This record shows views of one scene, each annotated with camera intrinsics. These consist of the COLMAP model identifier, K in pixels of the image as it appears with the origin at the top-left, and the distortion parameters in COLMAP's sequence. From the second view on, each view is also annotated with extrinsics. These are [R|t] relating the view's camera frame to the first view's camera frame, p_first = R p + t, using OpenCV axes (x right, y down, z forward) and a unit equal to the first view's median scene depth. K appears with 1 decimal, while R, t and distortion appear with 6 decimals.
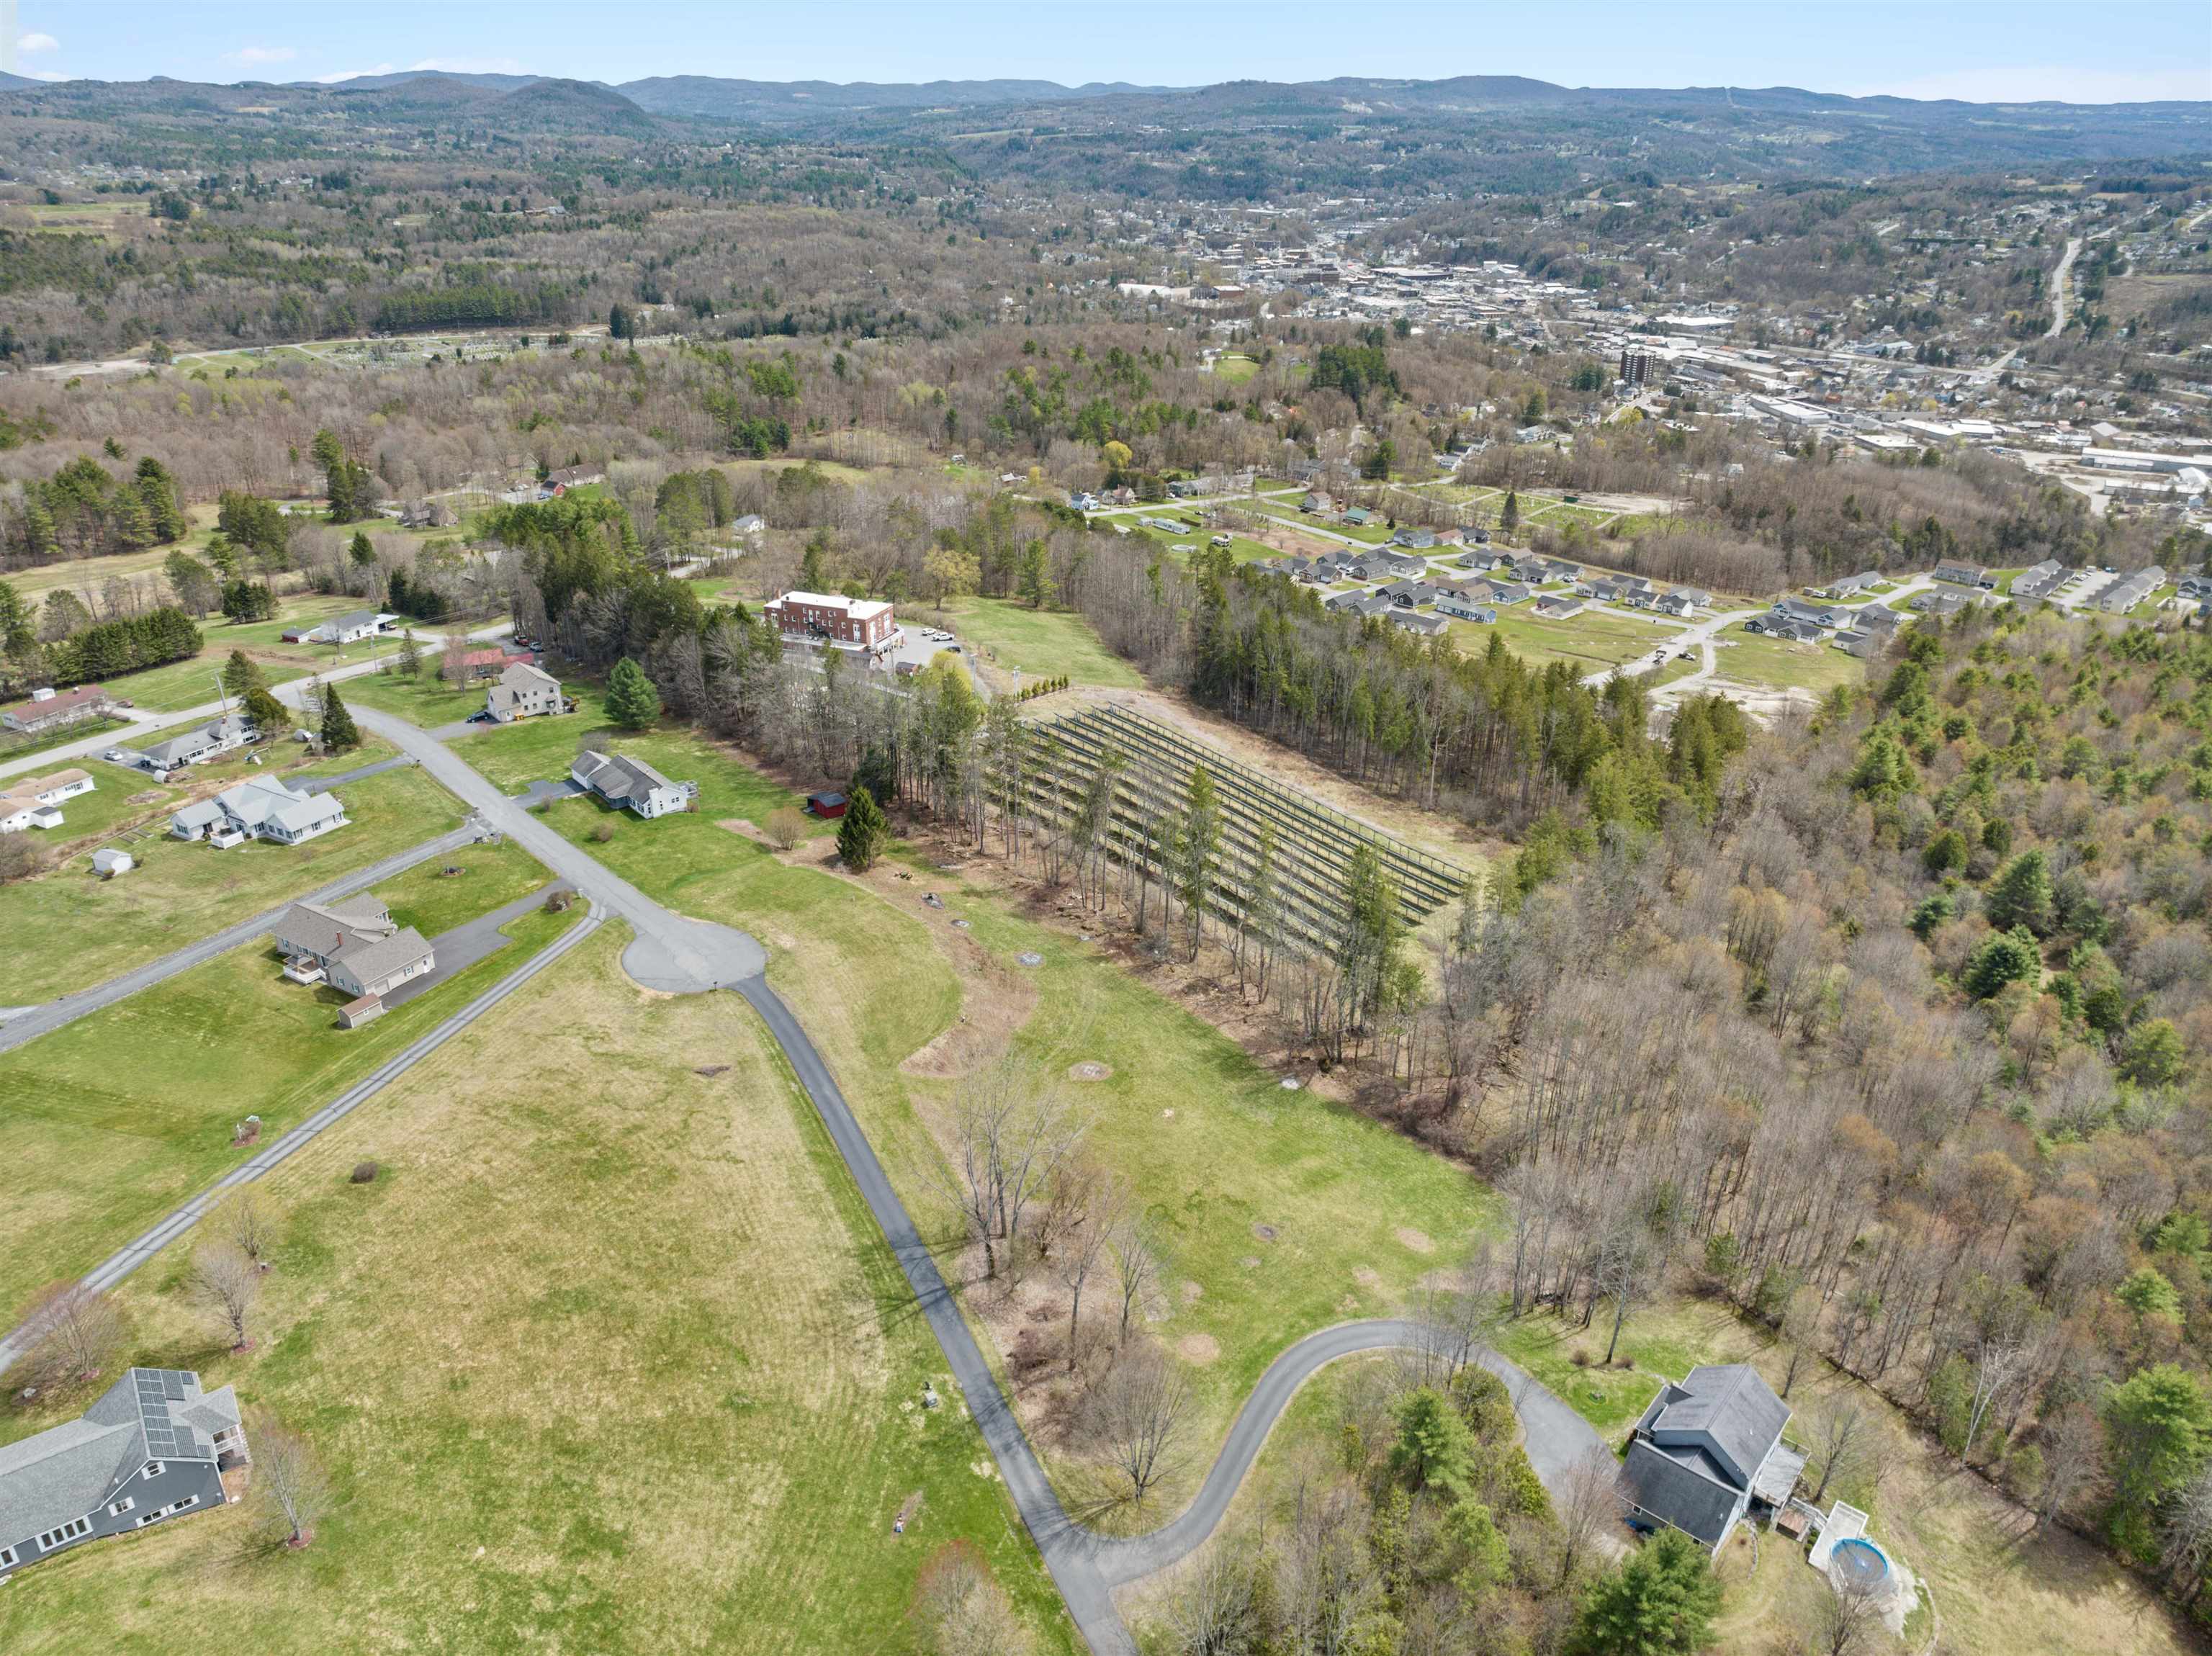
lens RADIAL K [[1570.4, 0, 1113.0], [0, 1570.4, 817.1], [0, 0, 1]] dist [-0.062616, 0.032285]
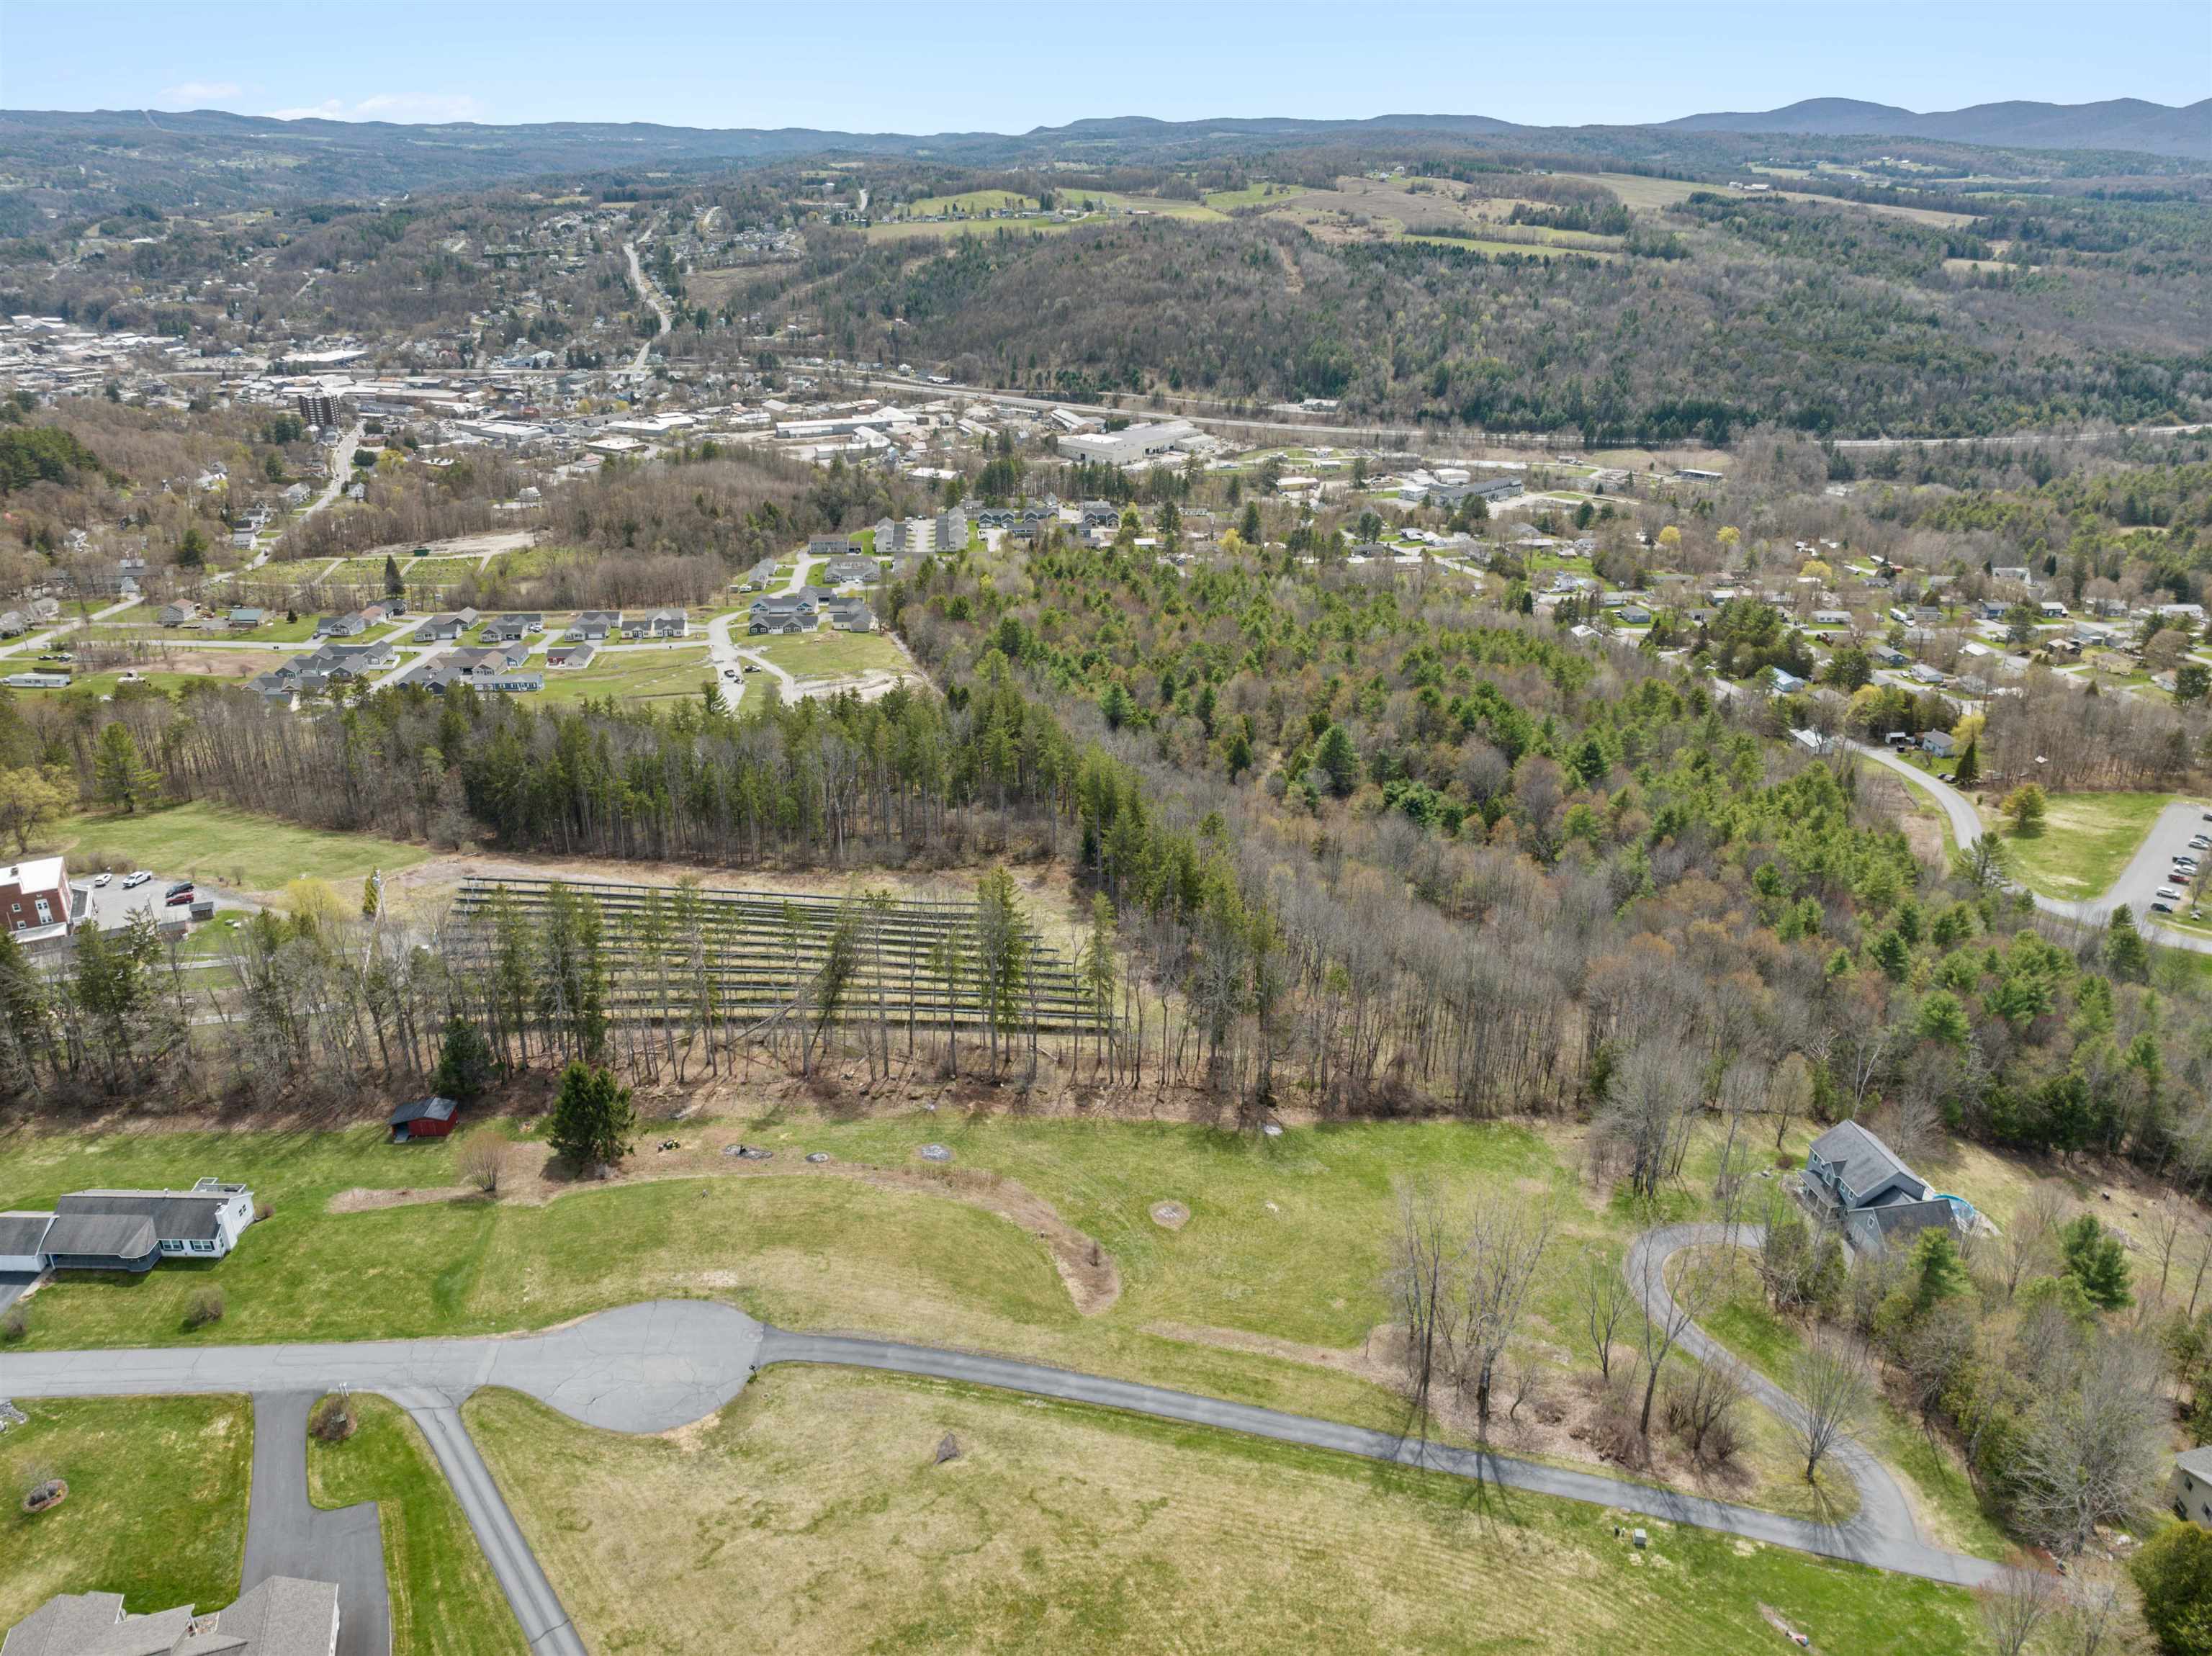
lens RADIAL K [[1570.4, 0, 1113.0], [0, 1570.4, 817.1], [0, 0, 1]] dist [-0.062616, 0.032285]
pose [[0.629508, -0.304928, 0.714659, -0.080588], [0.313537, 0.941255, 0.125433, -0.022827], [-0.710925, 0.145111, 0.688134, 0.051721]]
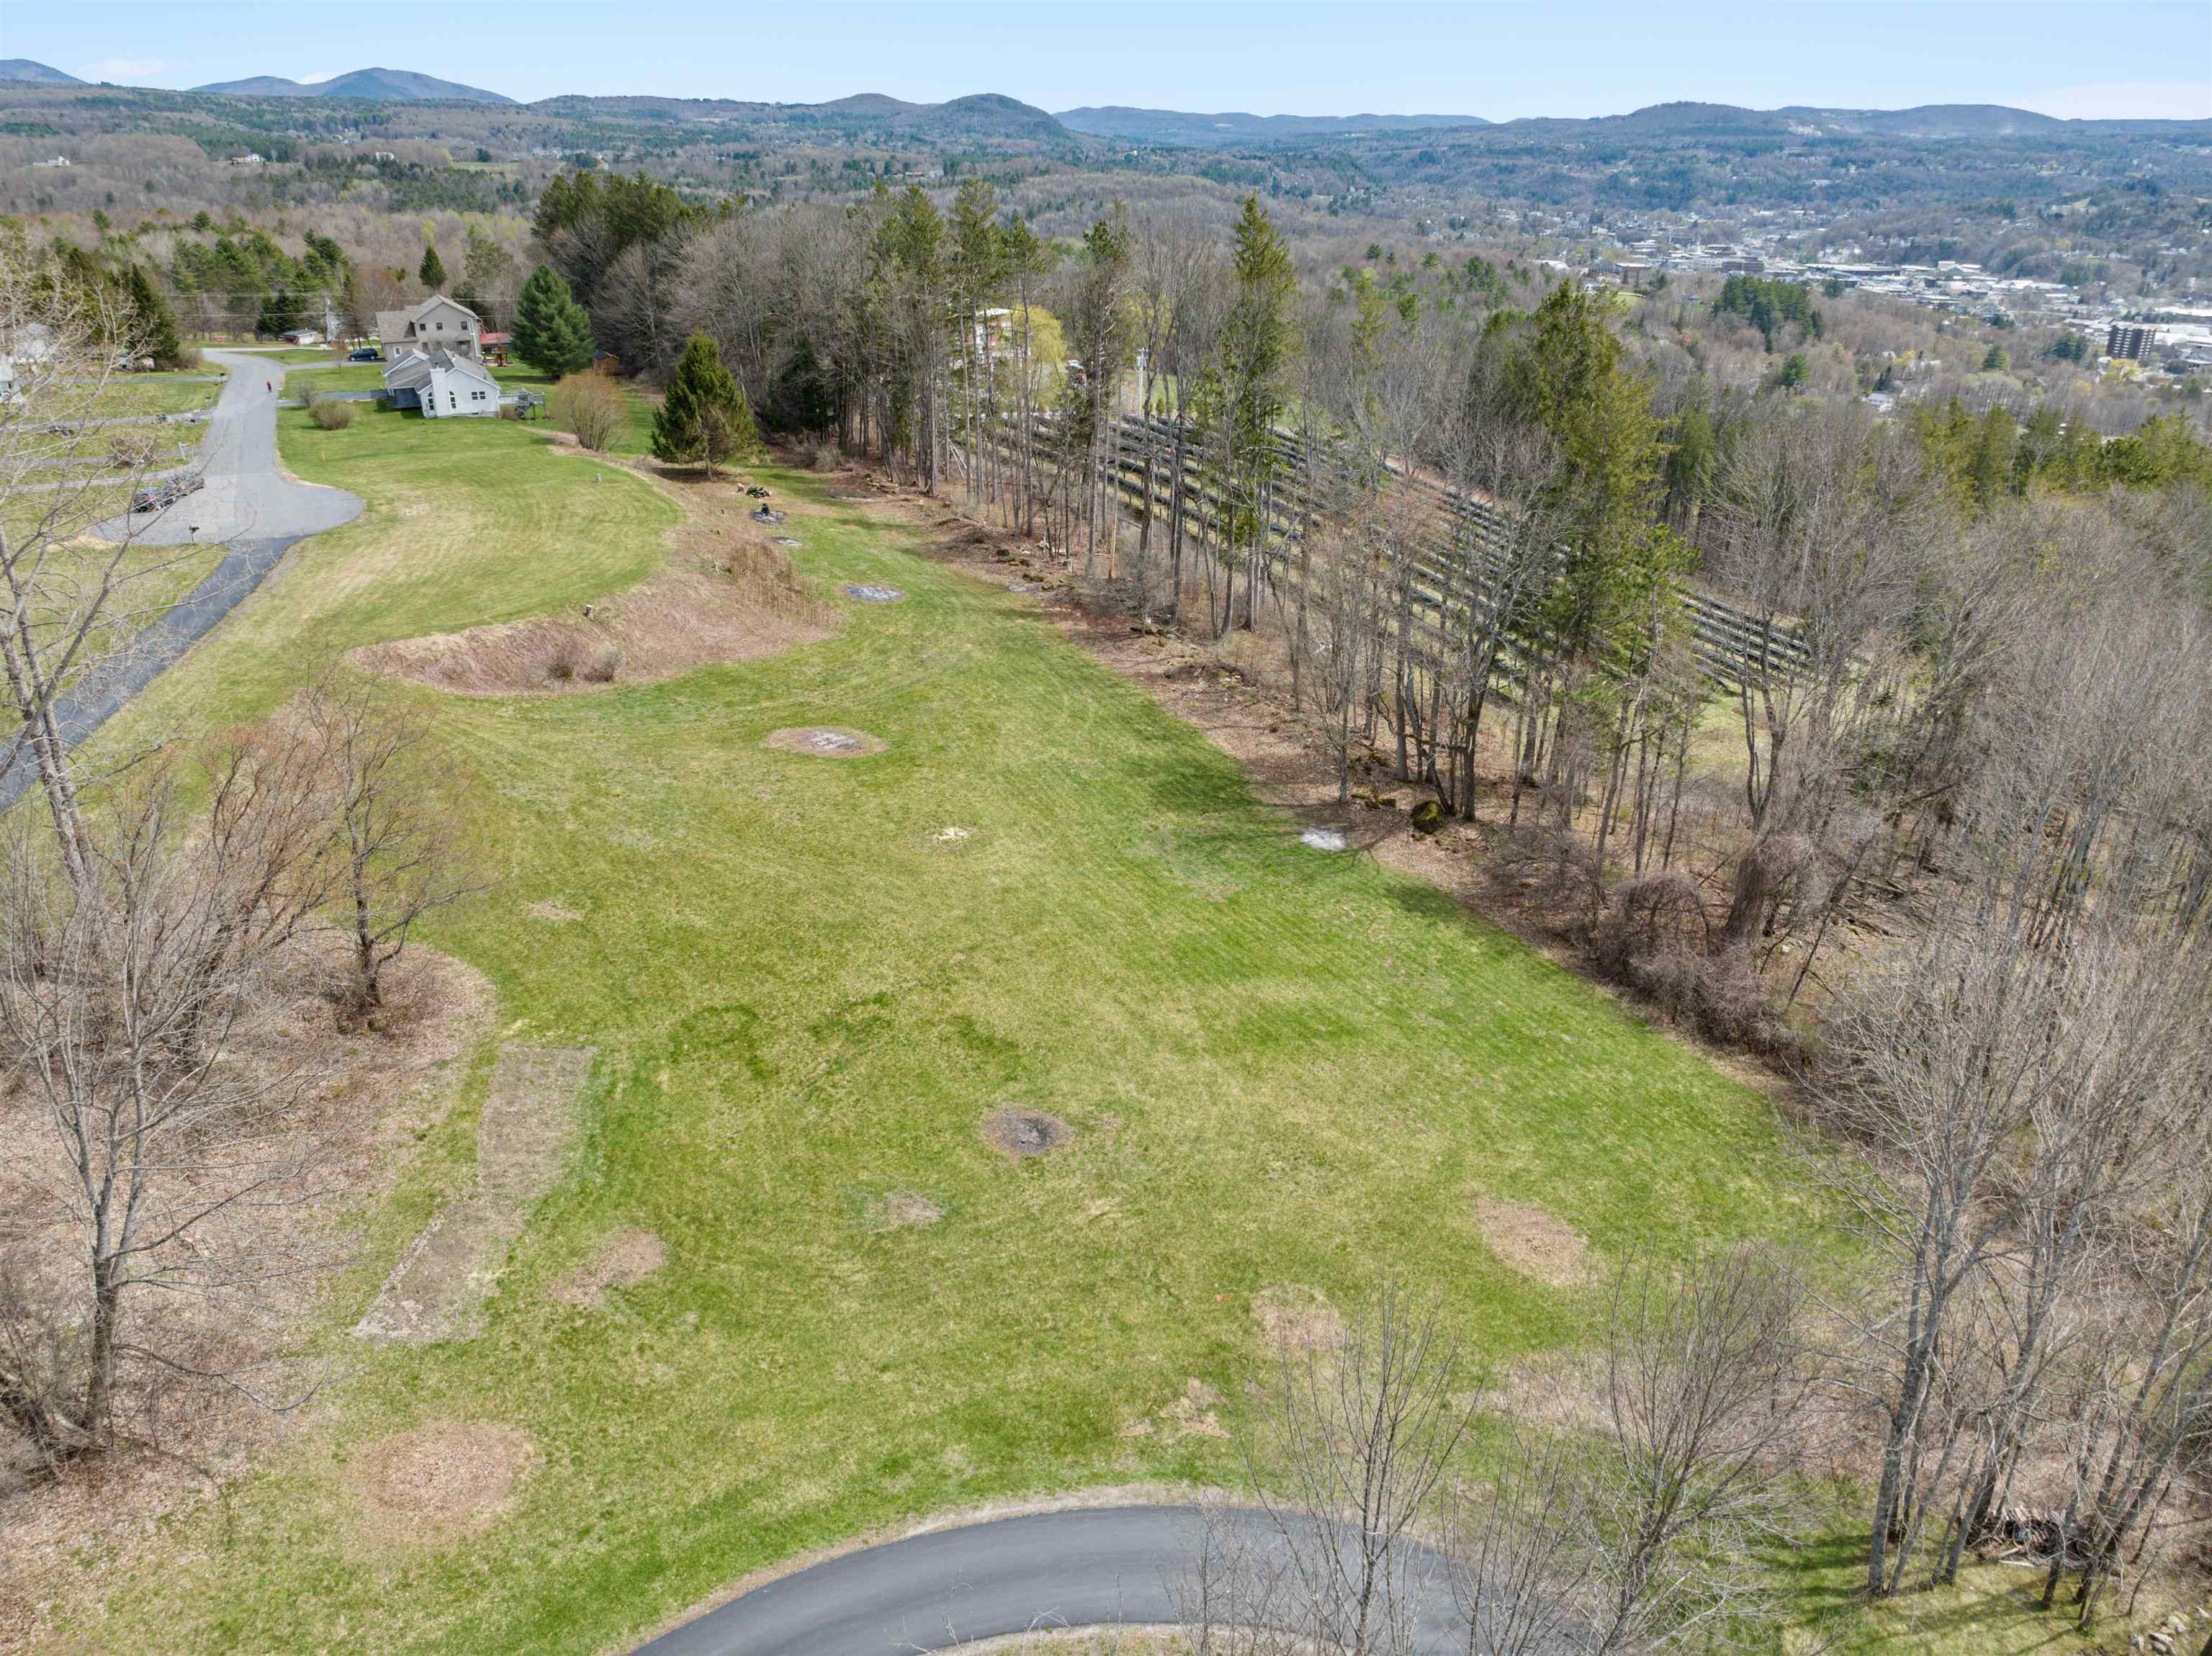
lens RADIAL K [[1550.0, 0, 1106.0], [0, 1550.0, 828.0], [0, 0, 1]] dist [-0.083592, 0.054725]
pose [[0.966385, 0.096170, -0.238435, 0.021065], [-0.101197, 0.994827, -0.008903, 0.024269], [0.236345, 0.032733, 0.971118, 0.082966]]
